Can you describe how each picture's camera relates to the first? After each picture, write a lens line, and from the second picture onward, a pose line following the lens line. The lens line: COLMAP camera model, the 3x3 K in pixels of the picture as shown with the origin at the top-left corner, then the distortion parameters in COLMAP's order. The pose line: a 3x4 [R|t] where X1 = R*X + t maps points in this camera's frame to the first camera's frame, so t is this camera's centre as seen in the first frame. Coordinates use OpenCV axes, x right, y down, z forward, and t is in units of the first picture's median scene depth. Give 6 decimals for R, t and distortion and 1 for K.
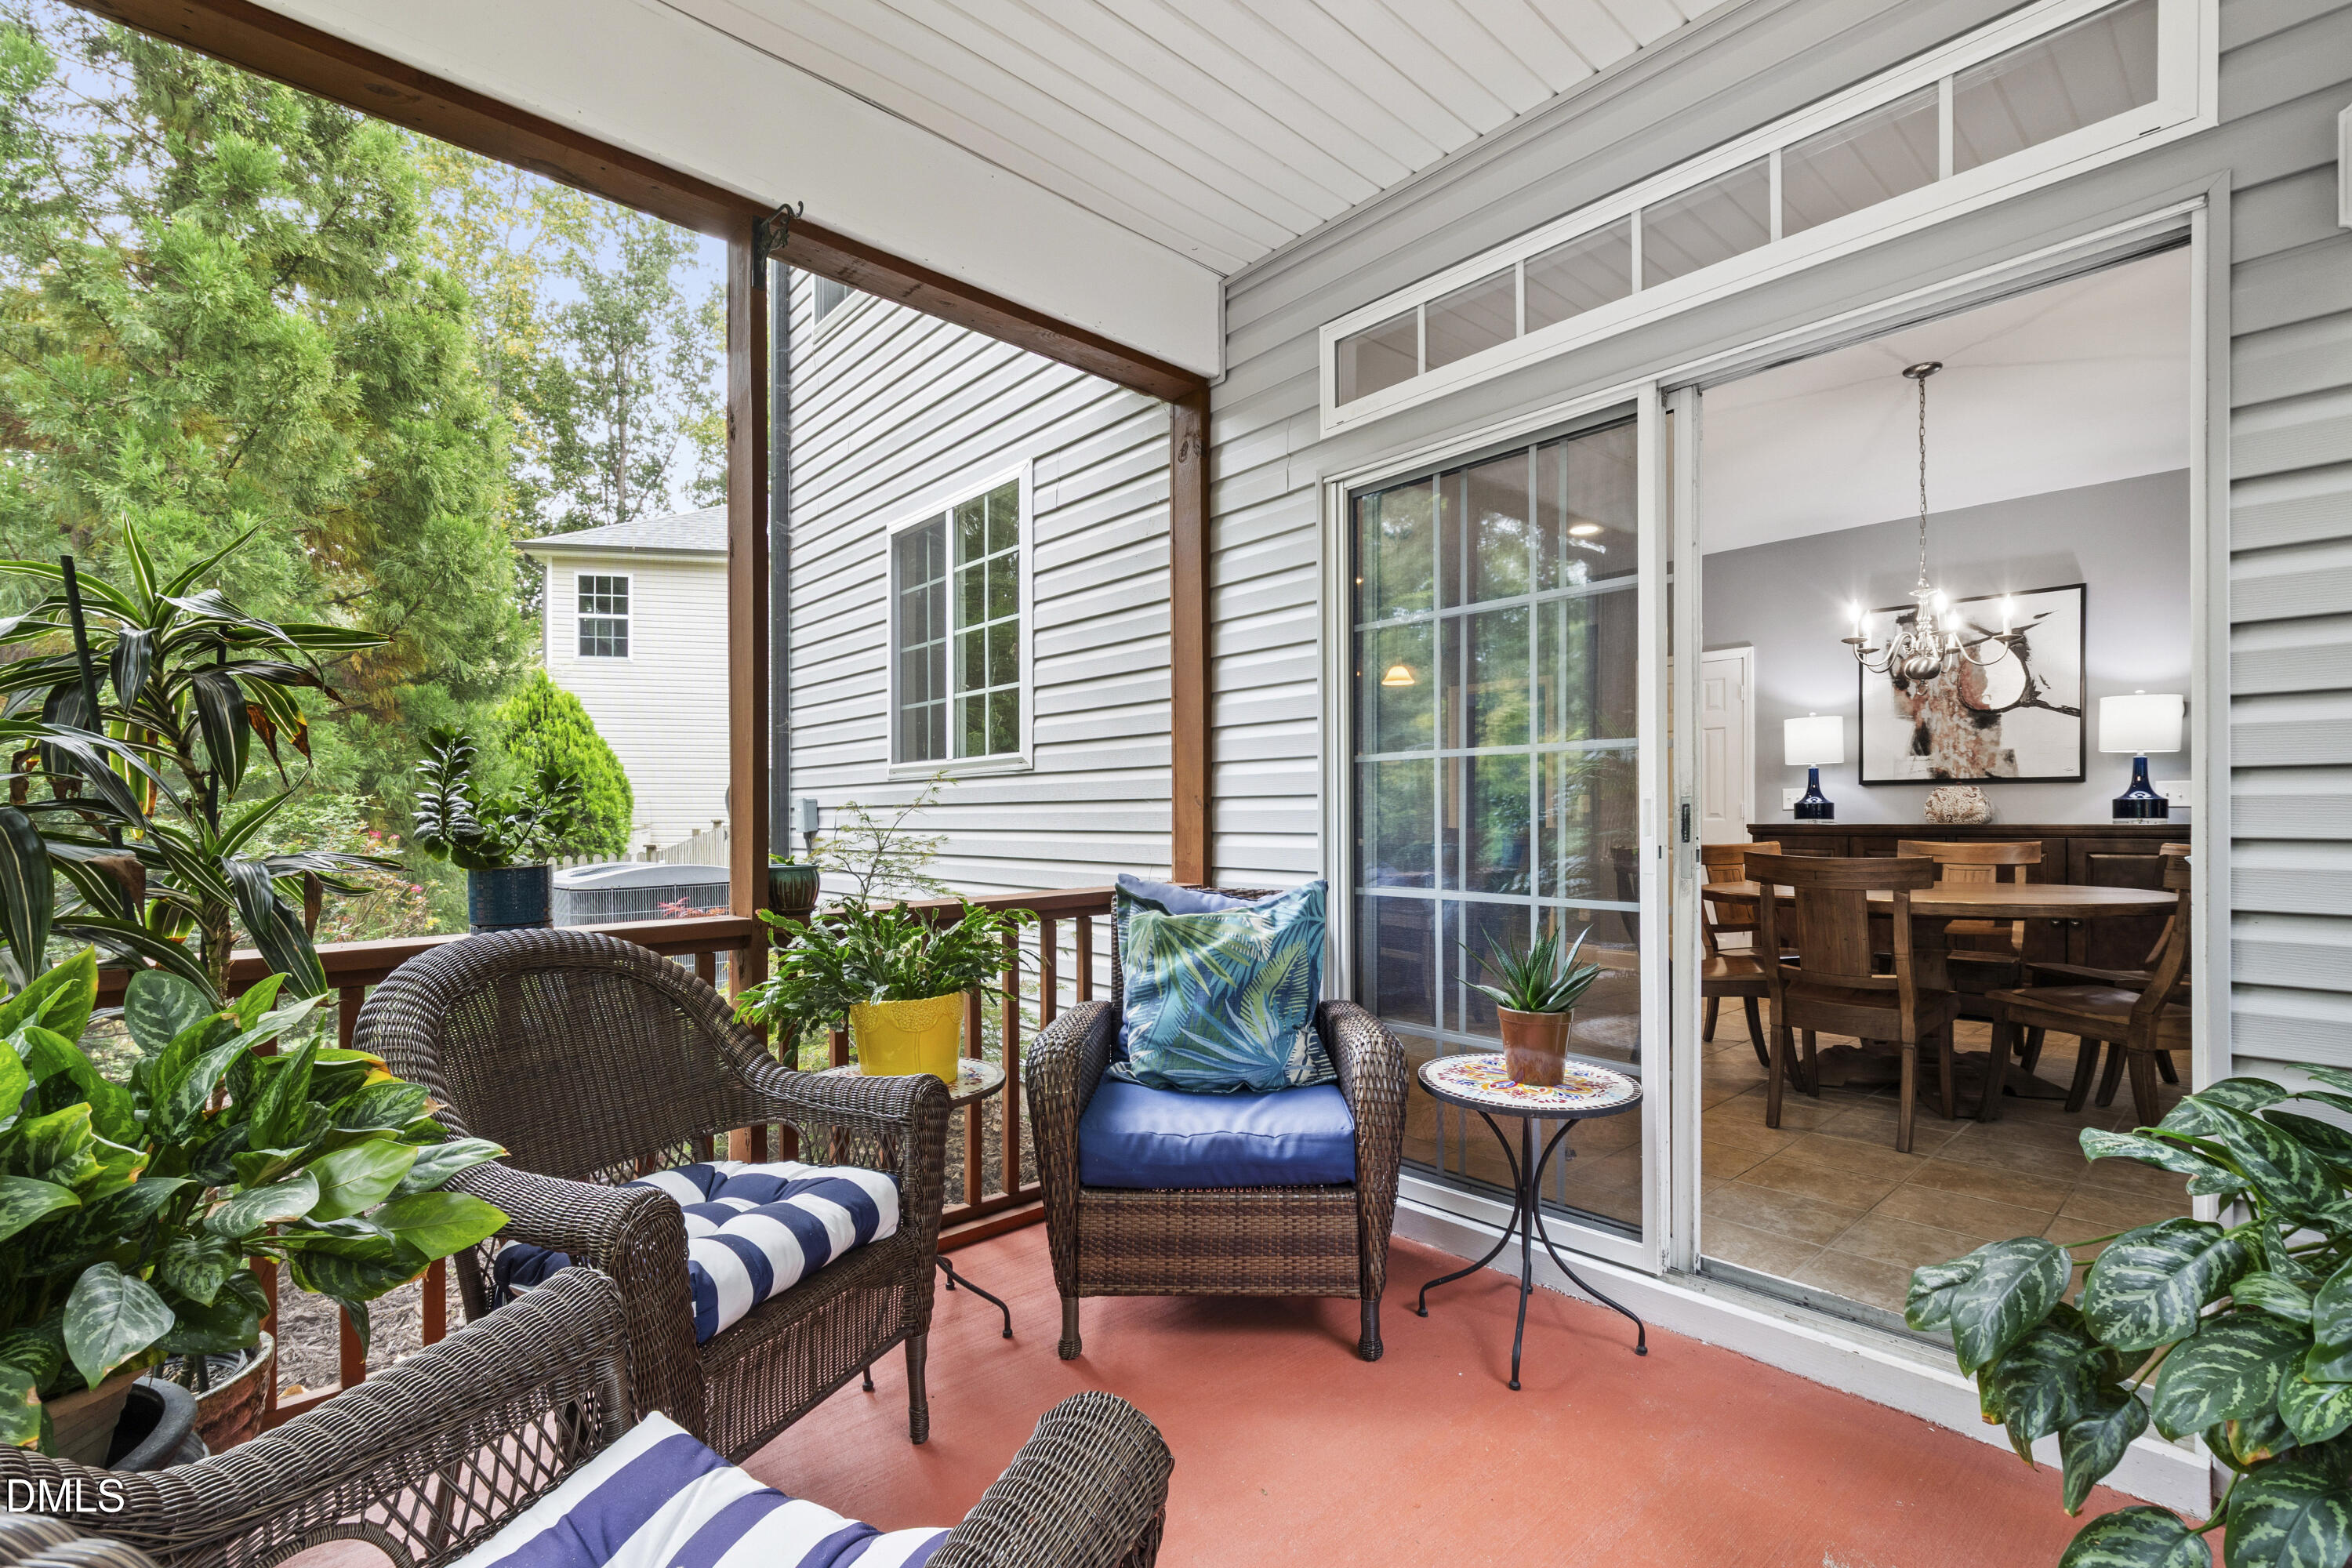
lens RADIAL K [[1037.6, 0, 1179.3], [0, 1037.6, 803.1], [0, 0, 1]] dist [-0.003660, 0.001600]
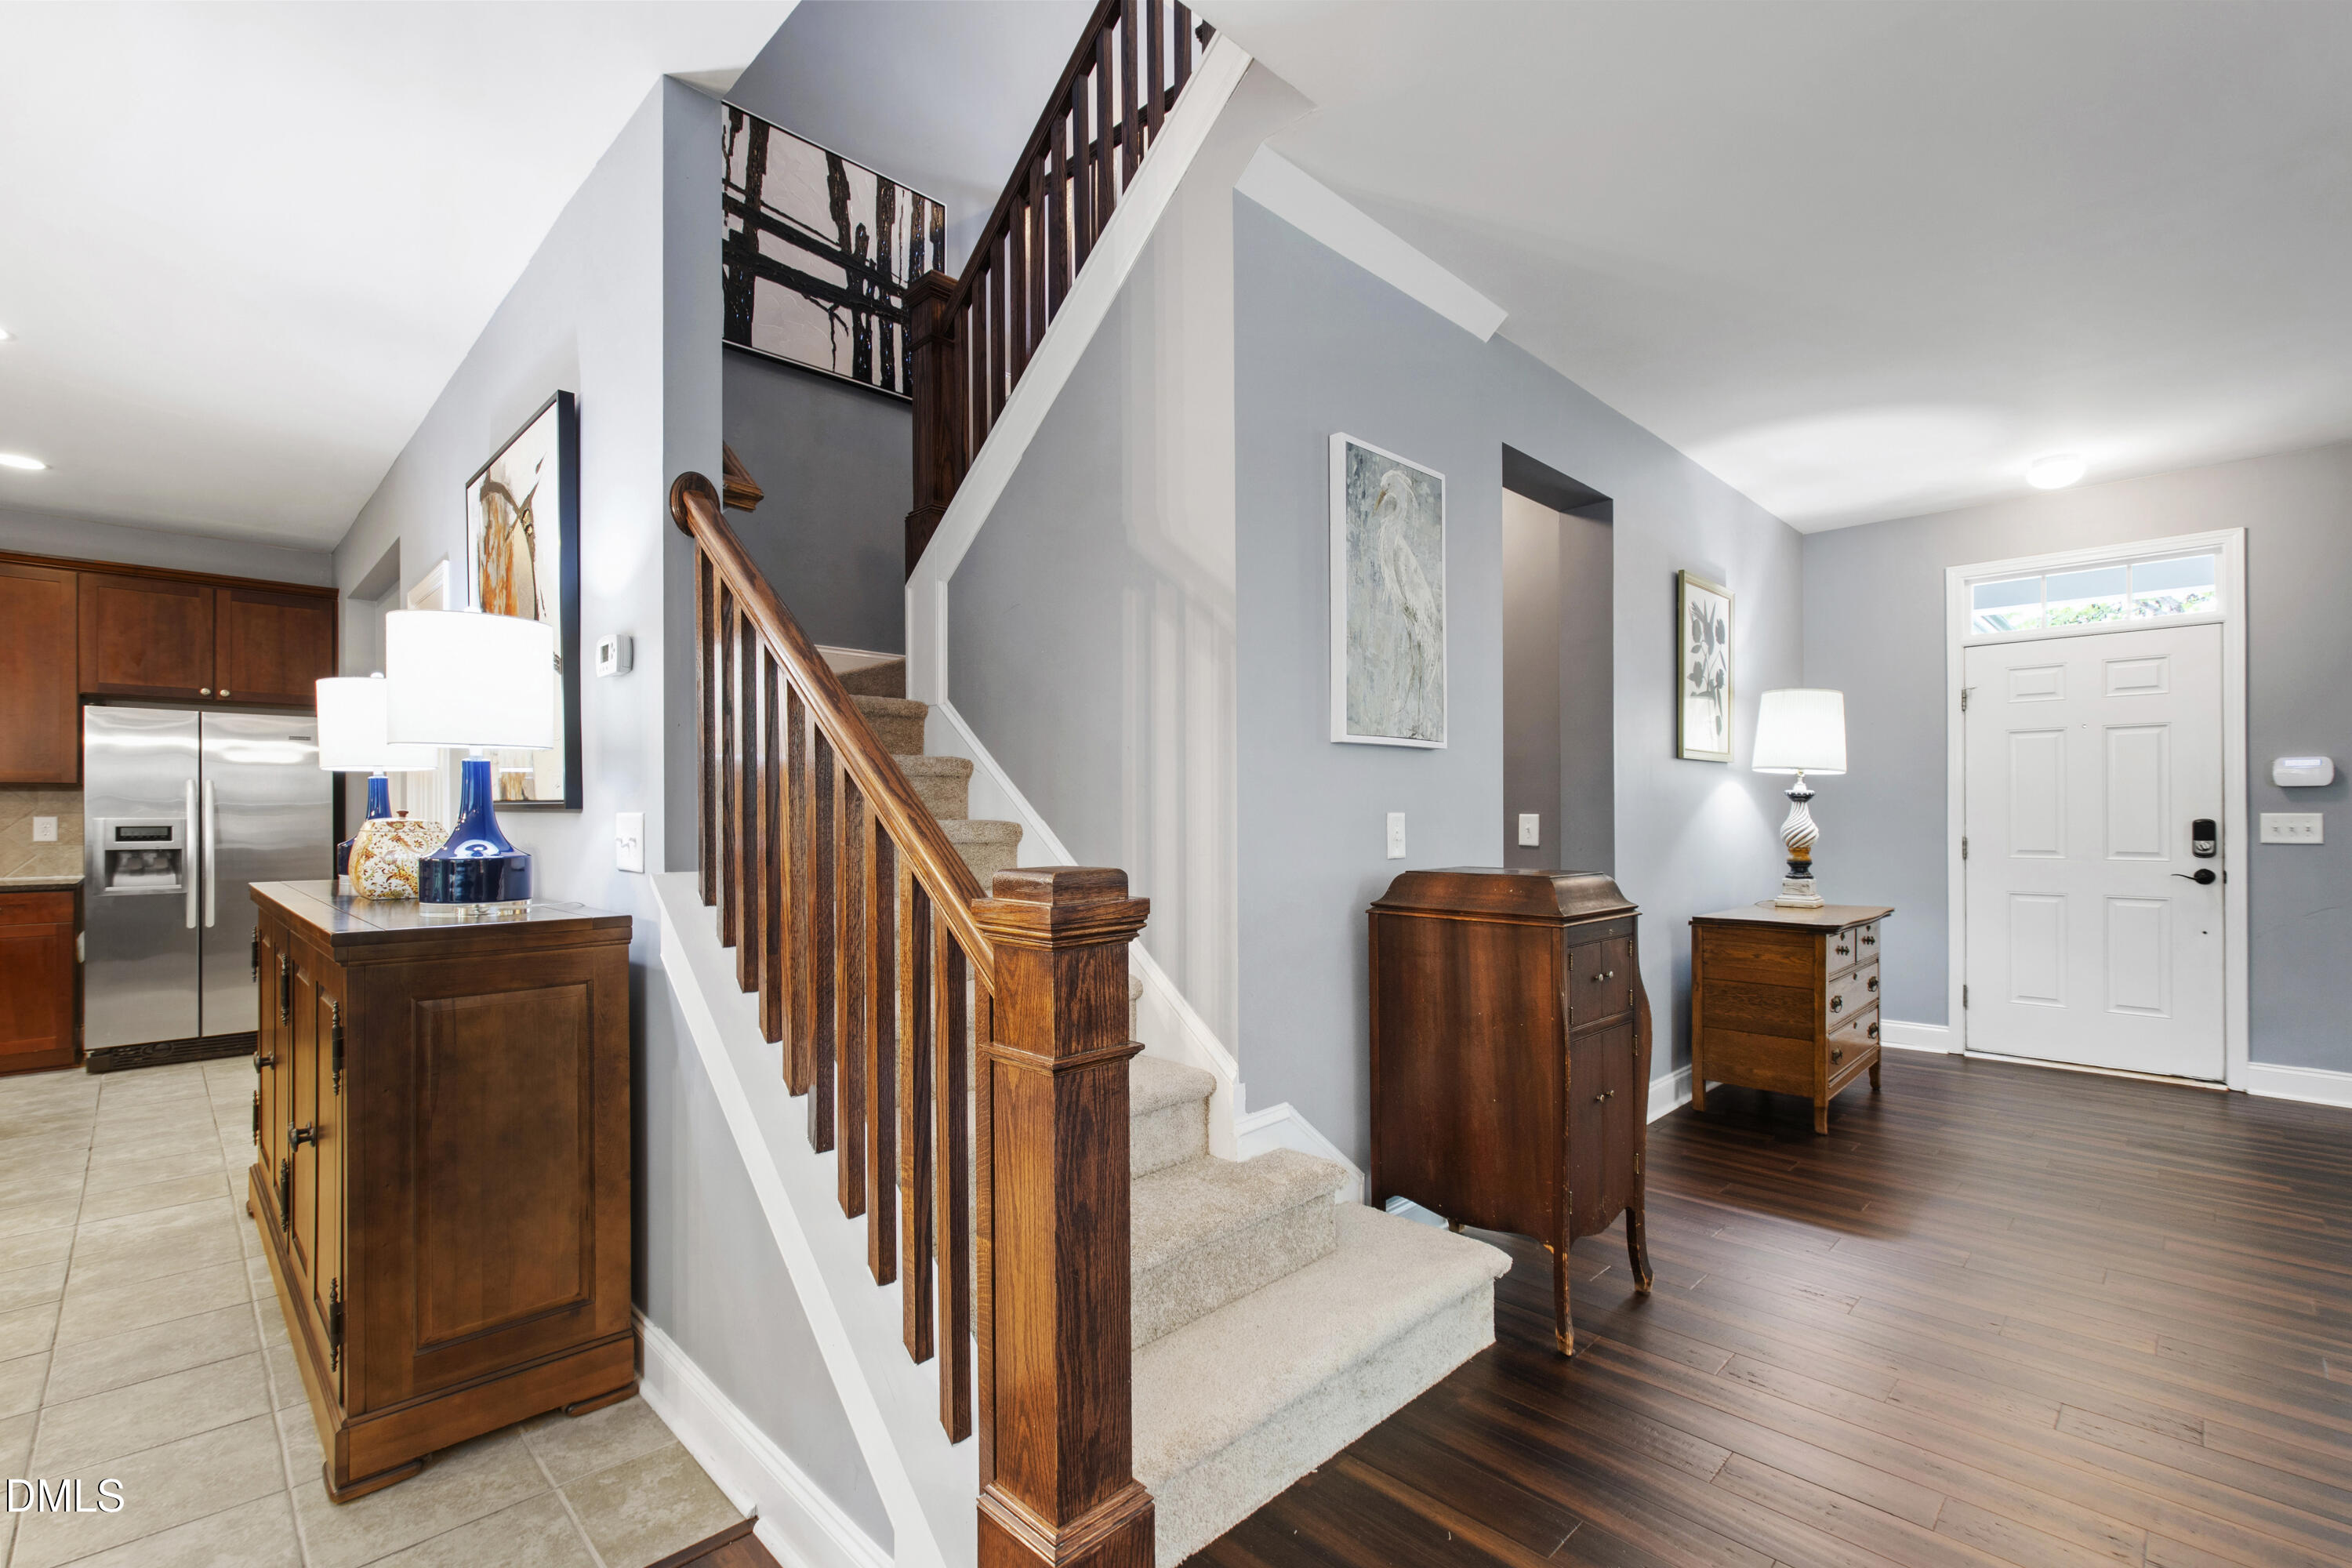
lens RADIAL K [[1037.6, 0, 1209.2], [0, 1037.6, 817.3], [0, 0, 1]] dist [-0.003660, 0.001600]
pose [[0.998353, 0.002144, 0.057332, 1.100942], [-0.002889, 0.999912, 0.012929, -0.025536], [-0.057300, -0.013074, 0.998271, 0.477632]]
